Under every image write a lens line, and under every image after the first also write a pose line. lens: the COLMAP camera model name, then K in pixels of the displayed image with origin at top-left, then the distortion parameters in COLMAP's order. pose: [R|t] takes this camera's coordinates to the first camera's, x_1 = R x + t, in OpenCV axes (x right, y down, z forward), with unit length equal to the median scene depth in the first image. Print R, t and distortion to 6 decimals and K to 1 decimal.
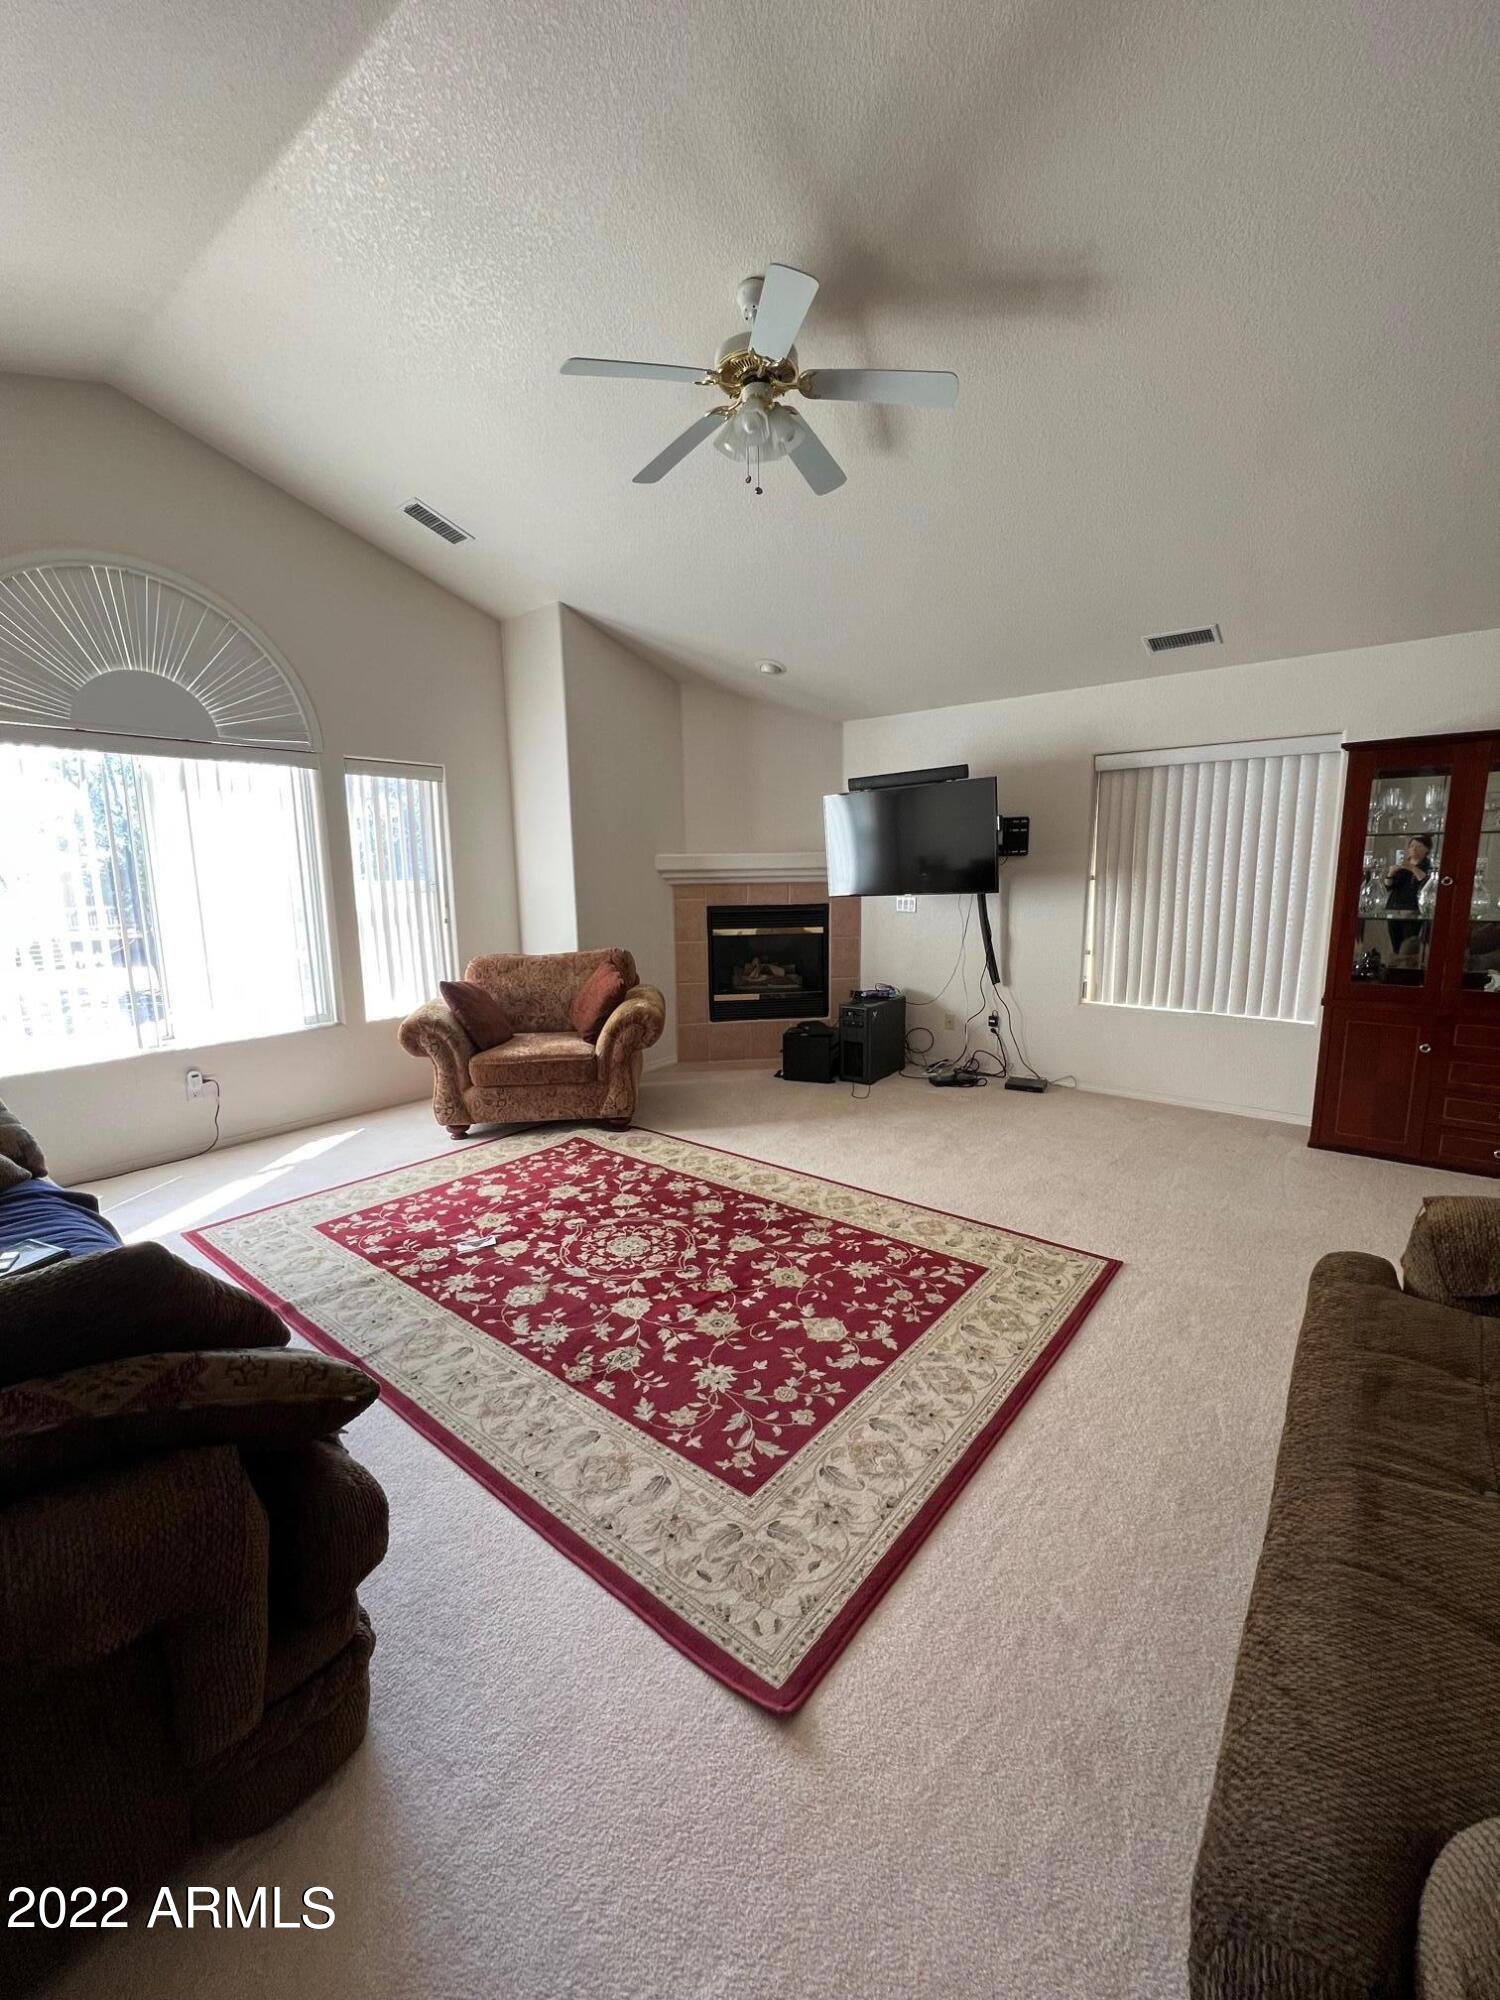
lens RADIAL K [[799.8, 0, 752.3], [0, 799.8, 997.8], [0, 0, 1]] dist [-0.001966, 0.000810]
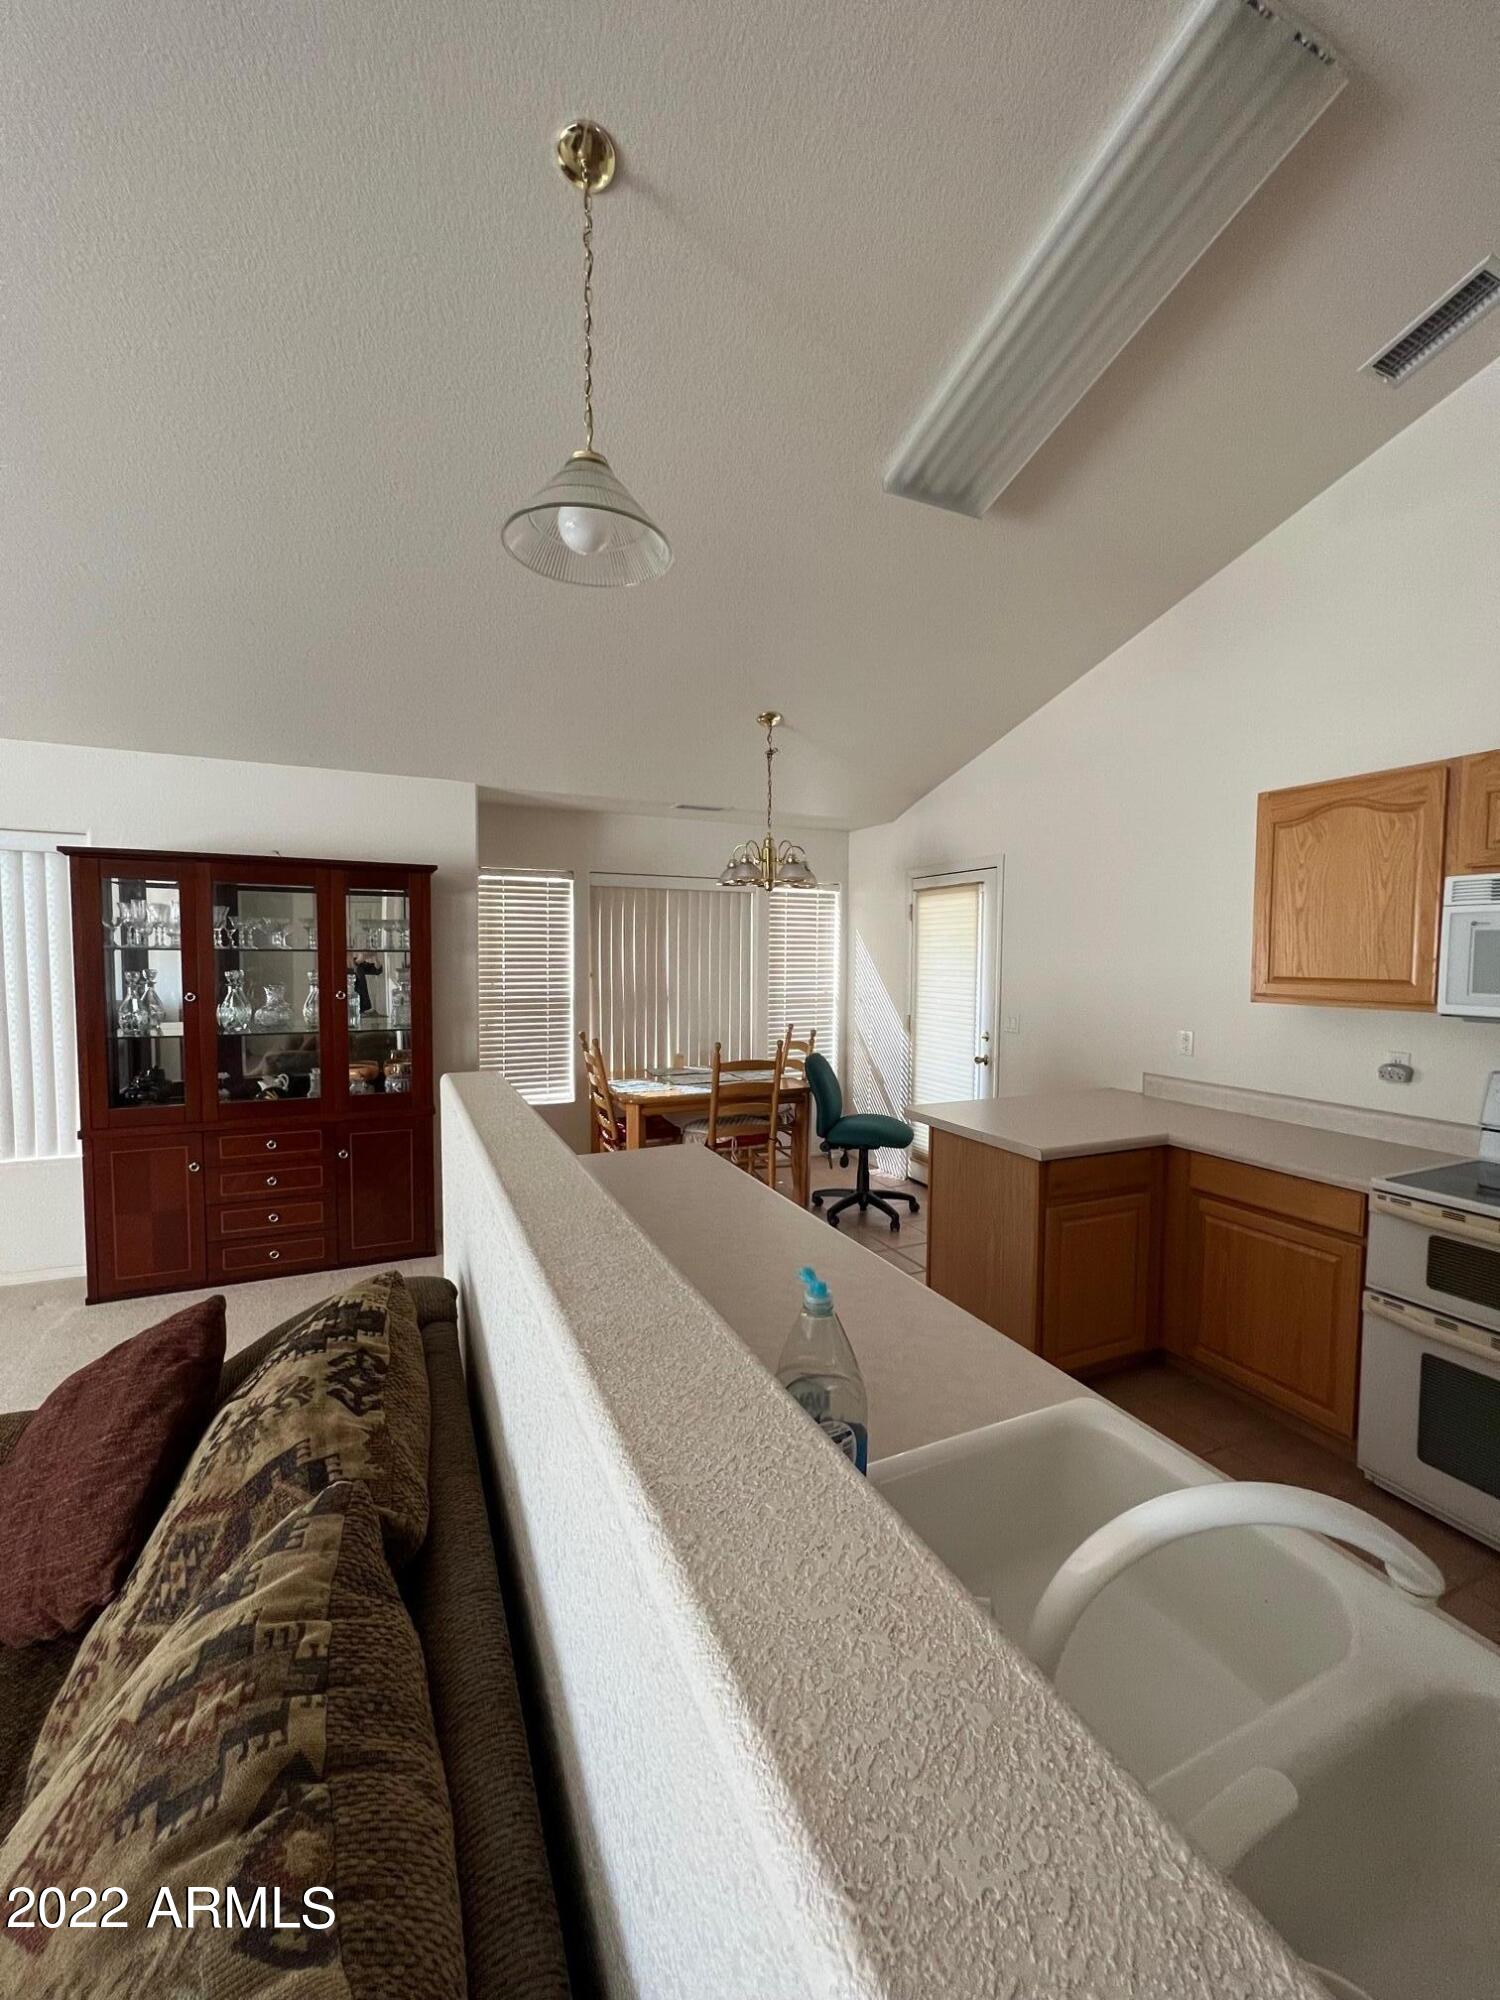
lens RADIAL K [[799.8, 0, 753.7], [0, 799.8, 1003.1], [0, 0, 1]] dist [-0.001966, 0.000810]
pose [[0.452711, -0.028453, 0.891203, 0.276430], [0.128531, 0.991135, -0.033647, -0.013015], [-0.882345, 0.129780, 0.452355, -0.062120]]
